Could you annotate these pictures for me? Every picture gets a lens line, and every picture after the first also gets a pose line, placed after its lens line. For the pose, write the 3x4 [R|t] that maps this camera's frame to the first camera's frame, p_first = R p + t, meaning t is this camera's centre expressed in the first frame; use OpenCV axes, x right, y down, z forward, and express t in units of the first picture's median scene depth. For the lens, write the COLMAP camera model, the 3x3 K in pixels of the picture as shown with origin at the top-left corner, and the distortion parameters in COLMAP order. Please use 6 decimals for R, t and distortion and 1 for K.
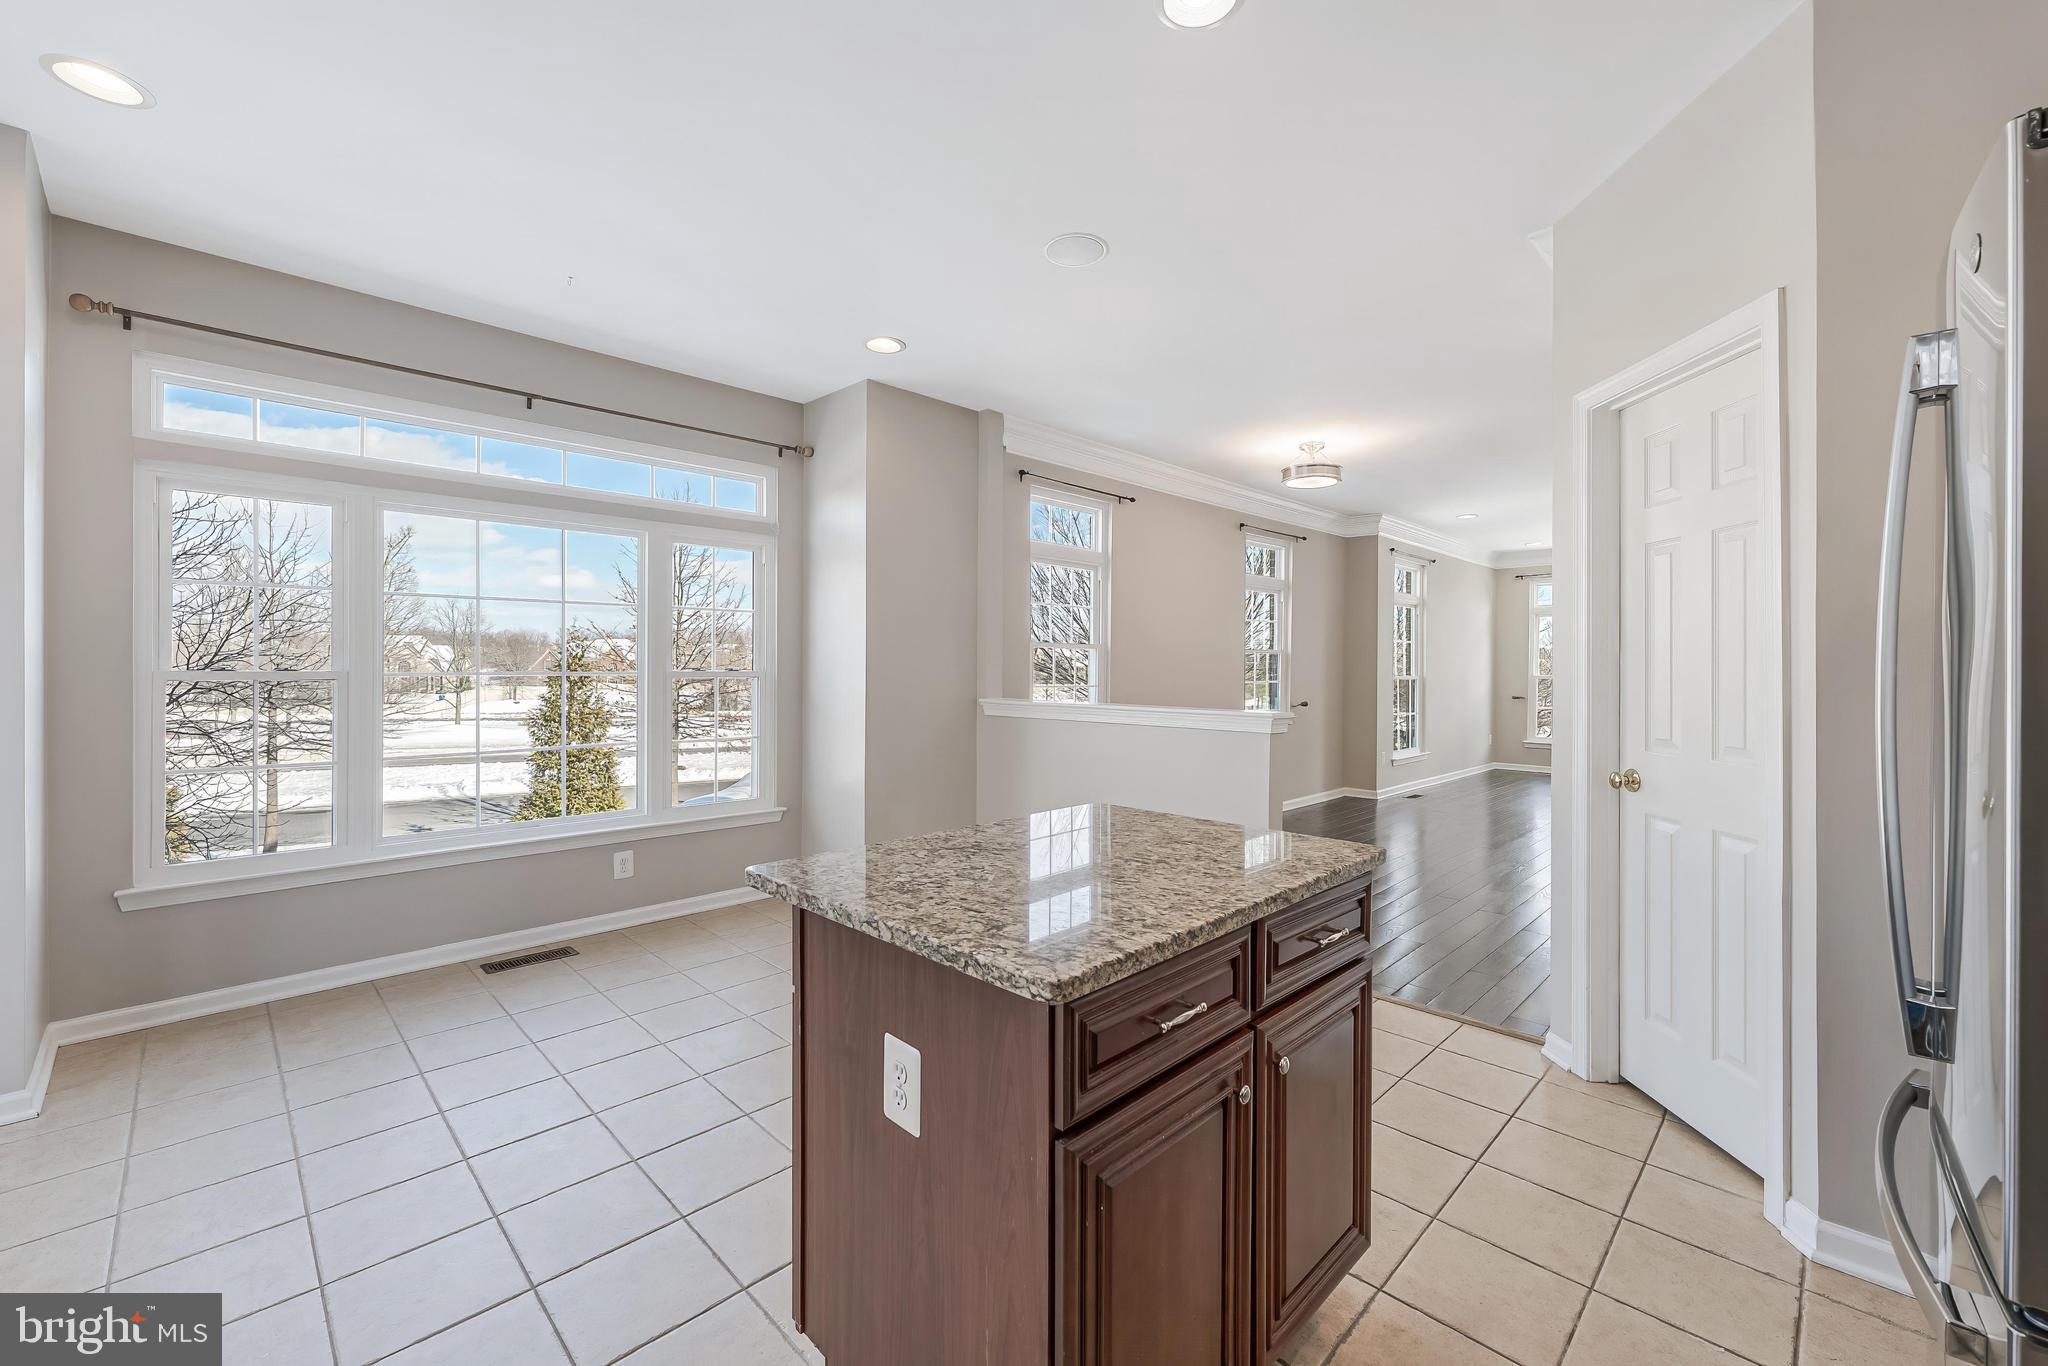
lens RADIAL K [[826.2, 0, 1023.6], [0, 826.2, 667.5], [0, 0, 1]] dist [0.002093, -0.001264]
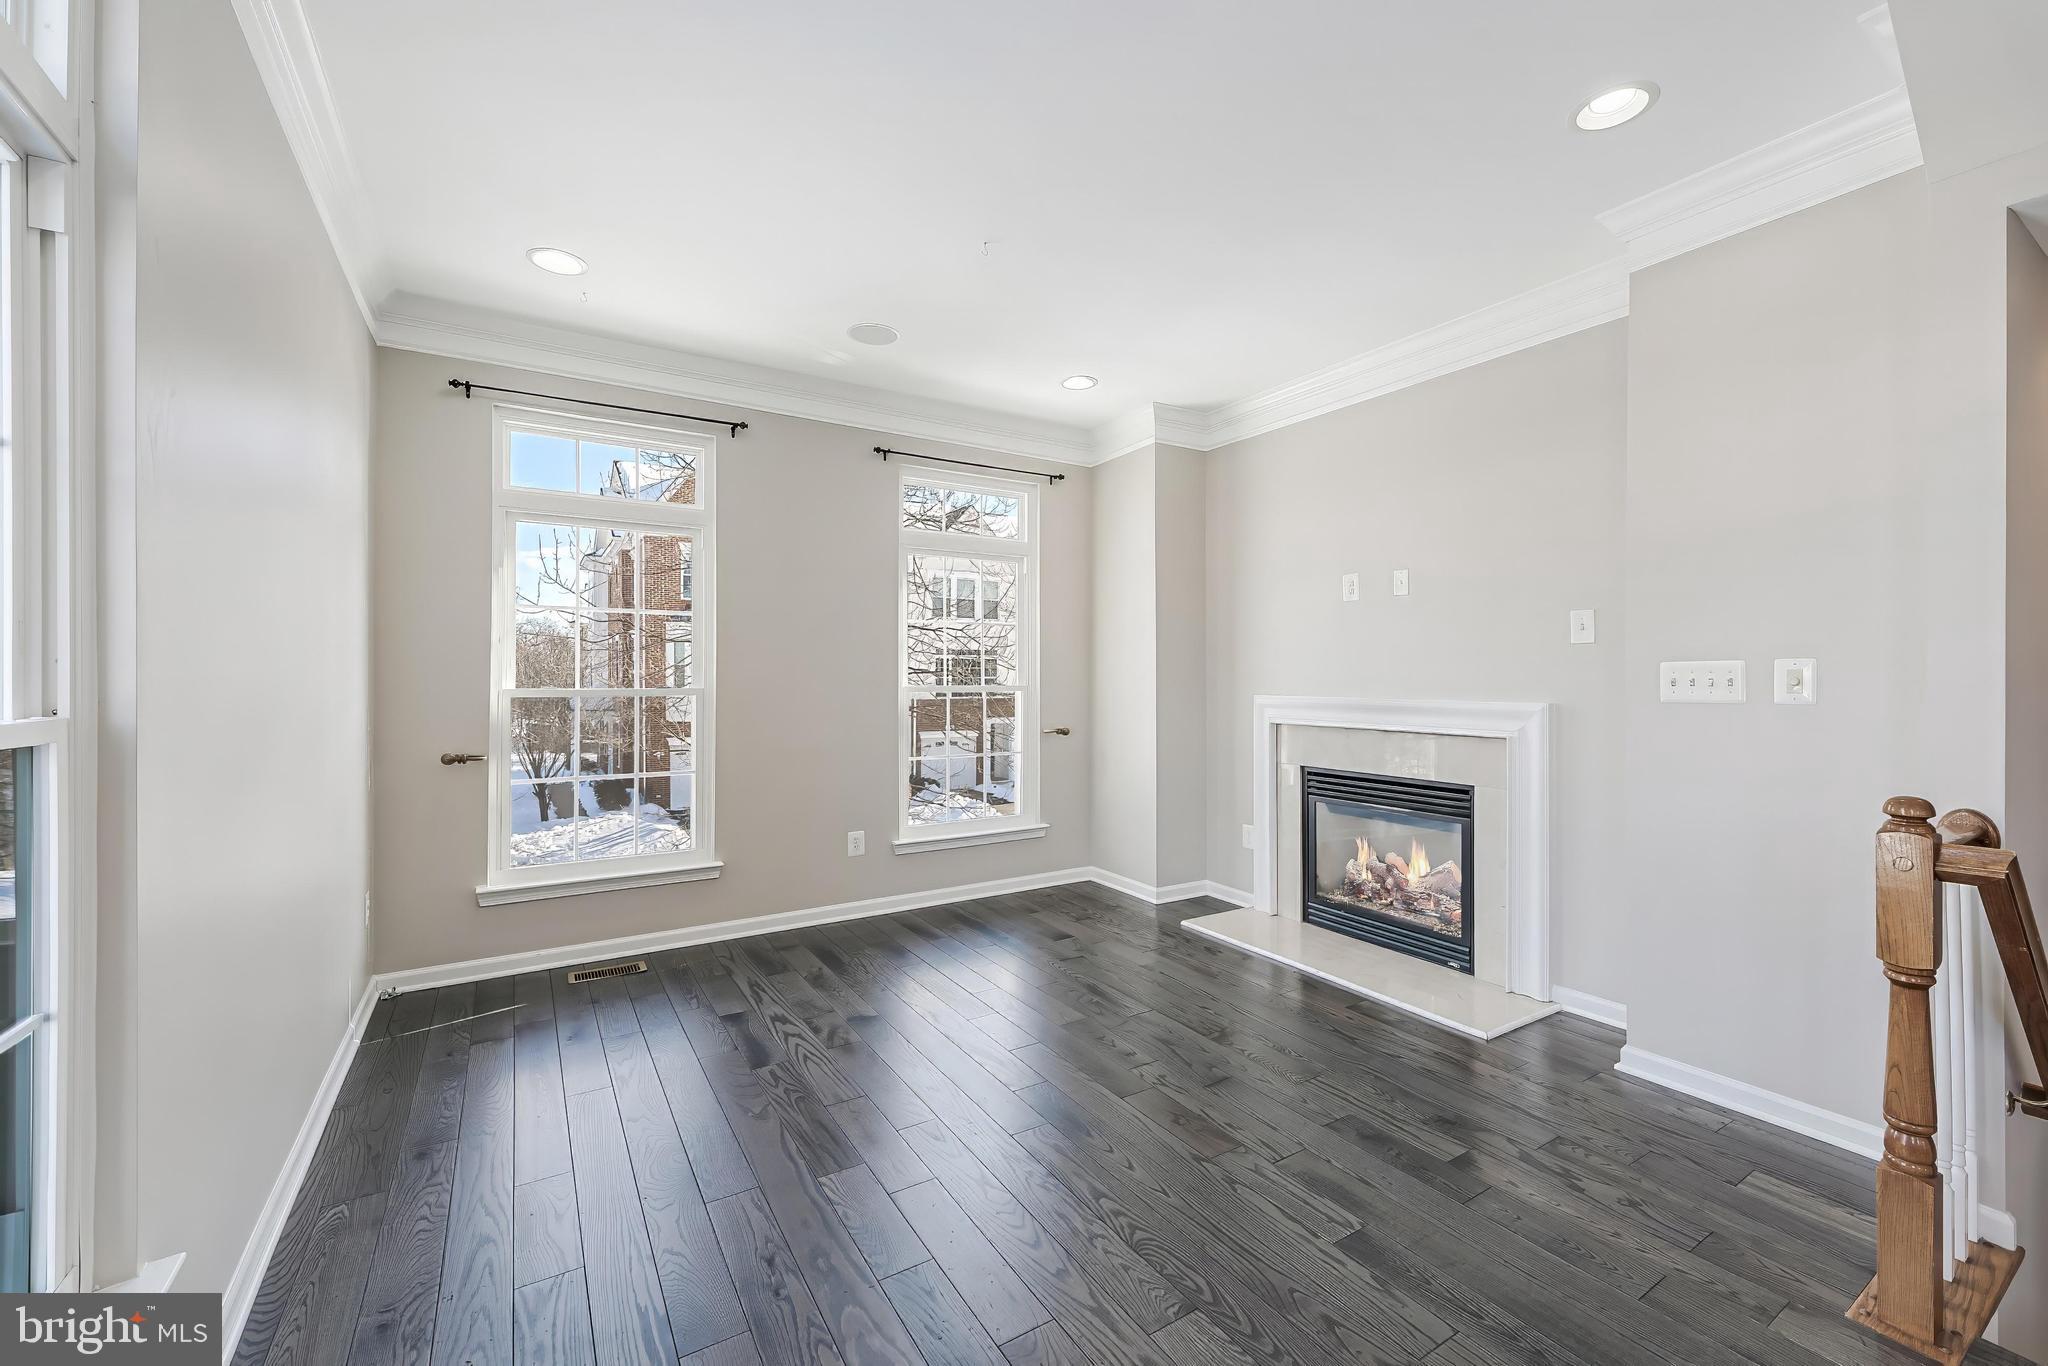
lens RADIAL K [[826.2, 0, 1033.5], [0, 826.2, 671.7], [0, 0, 1]] dist [0.002093, -0.001264]
pose [[0.206656, 0.000748, 0.978413, 0.630941], [-0.000385, 1.000000, -0.000683, 0.006529], [-0.978414, -0.000235, 0.206656, 1.368845]]
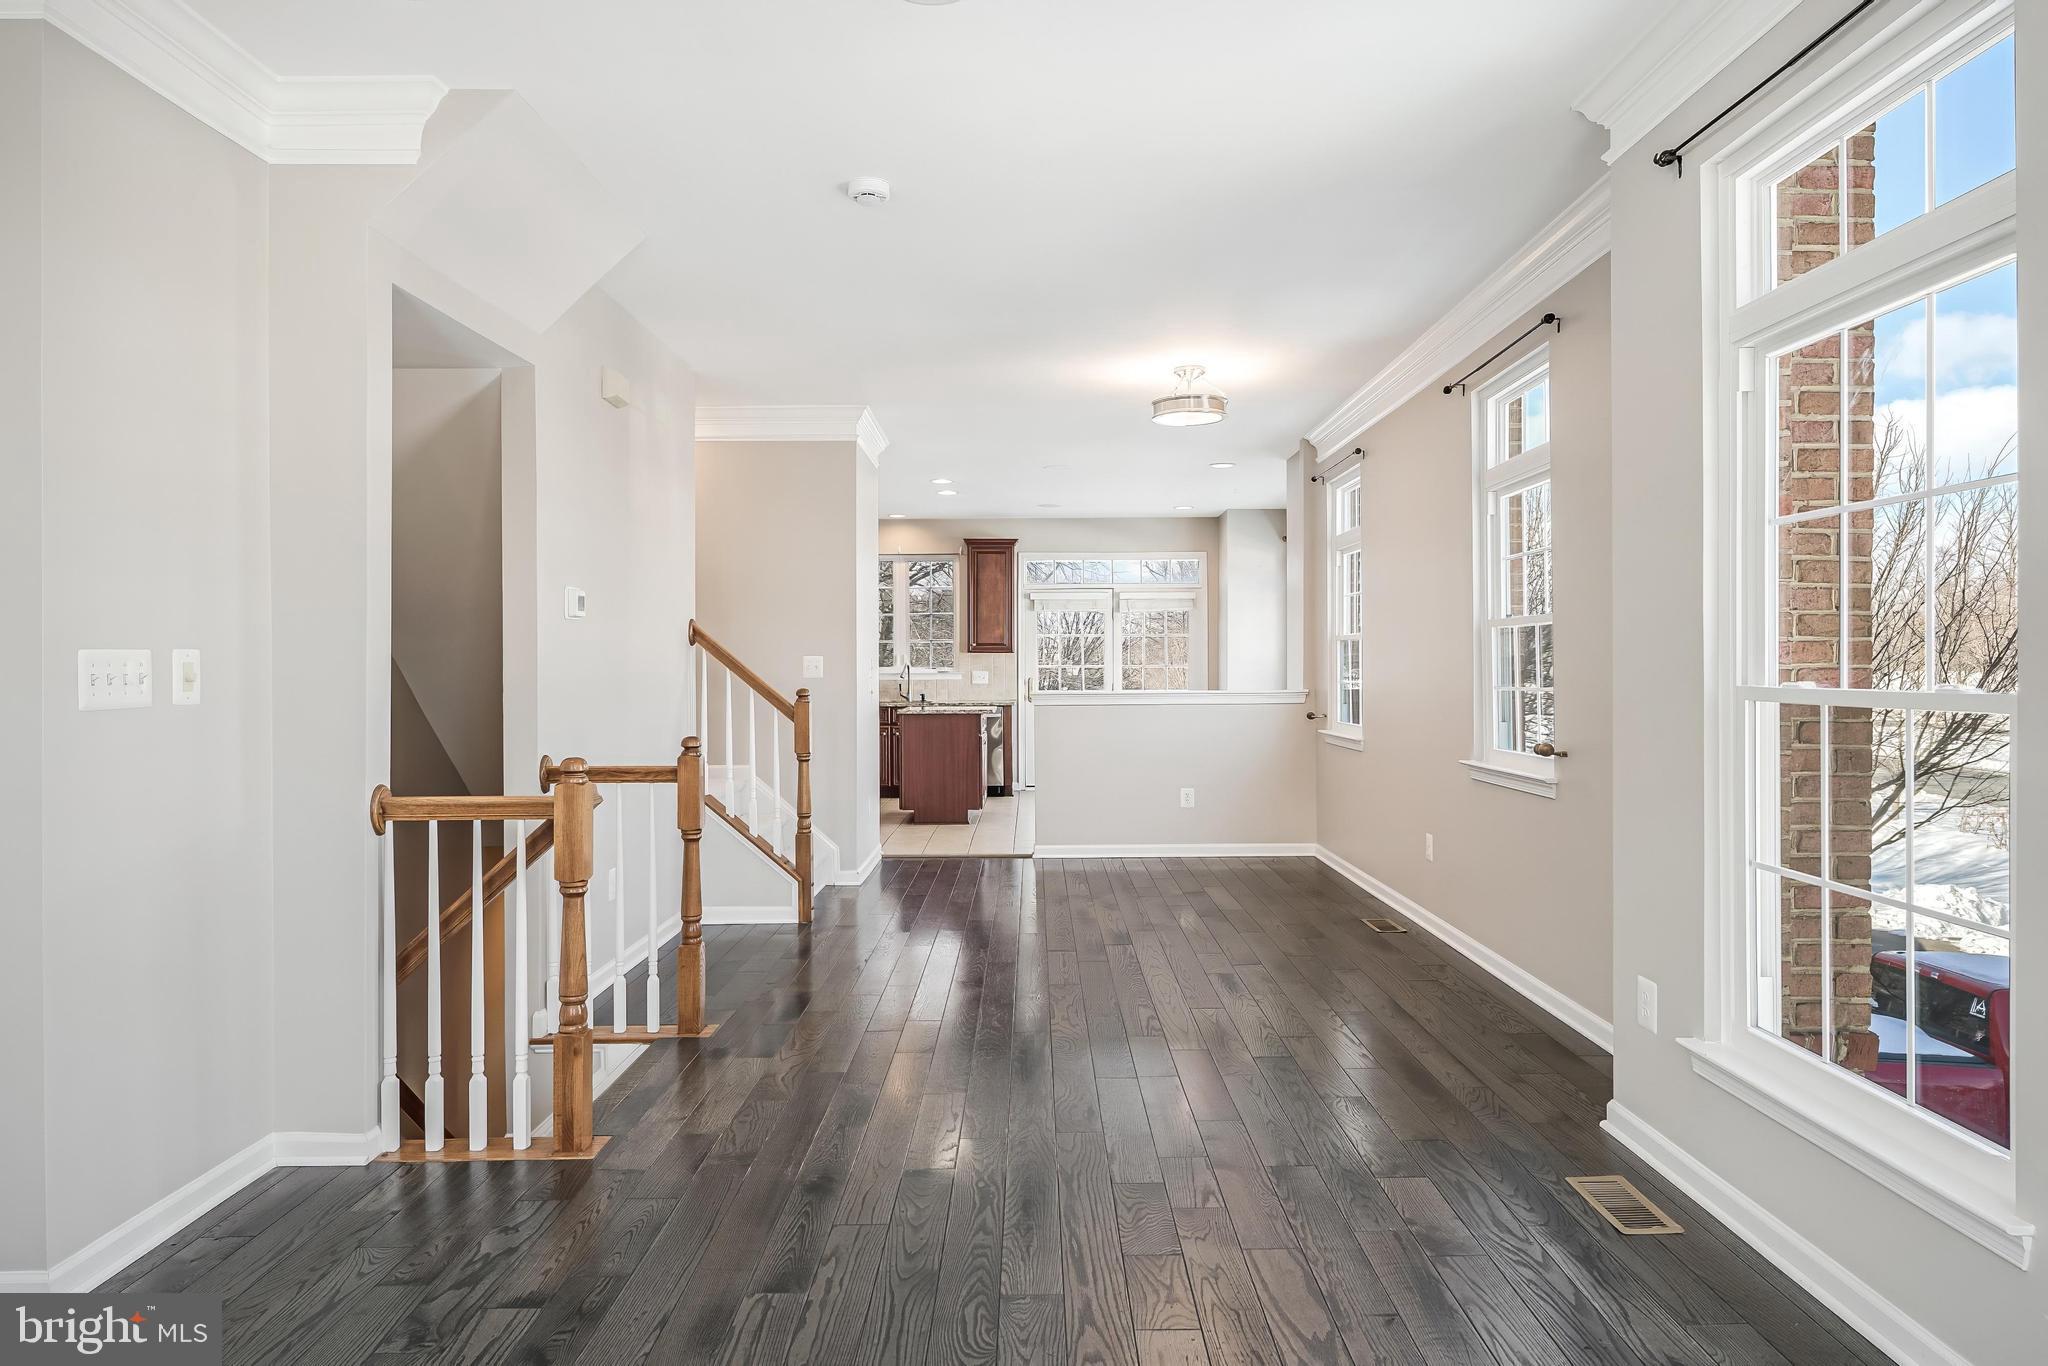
lens RADIAL K [[1192.2, 0, 1031.2], [0, 1192.2, 666.6], [0, 0, 1]] dist [0.027073, 0.000376]
pose [[-0.707978, -0.000598, -0.706235, 1.211534], [0.003518, 0.999984, -0.004373, 0.010083], [0.706226, -0.005580, -0.707964, 1.677658]]
